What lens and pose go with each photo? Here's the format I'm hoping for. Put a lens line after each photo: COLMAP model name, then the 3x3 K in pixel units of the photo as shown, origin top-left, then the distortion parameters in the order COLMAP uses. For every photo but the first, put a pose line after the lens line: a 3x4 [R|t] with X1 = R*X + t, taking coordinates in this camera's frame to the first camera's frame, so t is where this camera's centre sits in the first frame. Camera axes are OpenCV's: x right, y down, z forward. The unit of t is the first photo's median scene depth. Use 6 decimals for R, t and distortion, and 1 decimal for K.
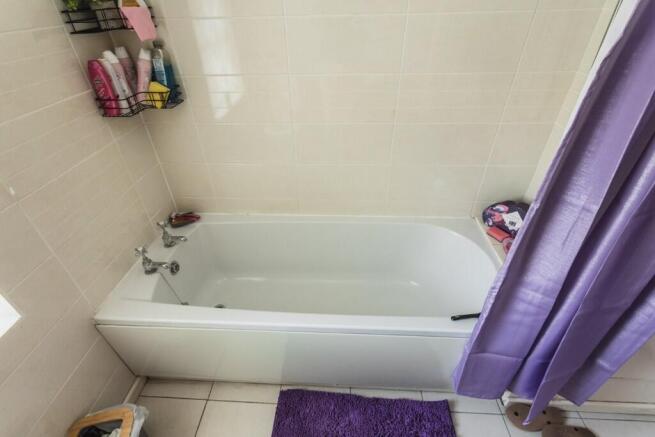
lens RADIAL K [[308.6, 0, 321.9], [0, 308.6, 215.0], [0, 0, 1]] dist [0.000908, 0.000052]
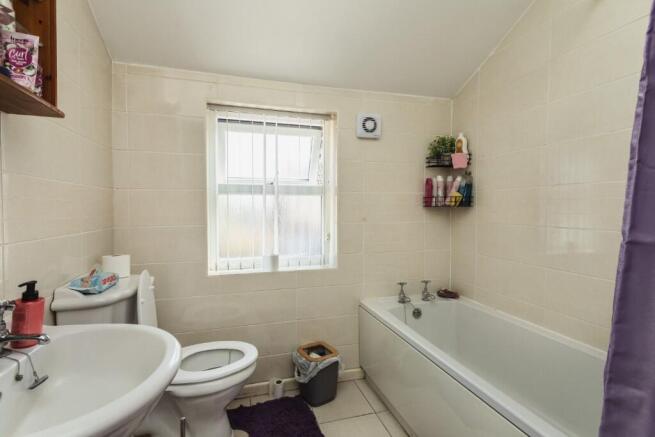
lens RADIAL K [[304.4, 0, 327.5], [0, 304.4, 218.5], [0, 0, 1]] dist [-0.002668, -0.000410]
pose [[0.344261, 0.054617, -0.937284, 0.748049], [-0.561339, 0.812198, -0.158849, 0.327289], [0.752585, 0.580819, 0.310266, 0.062617]]
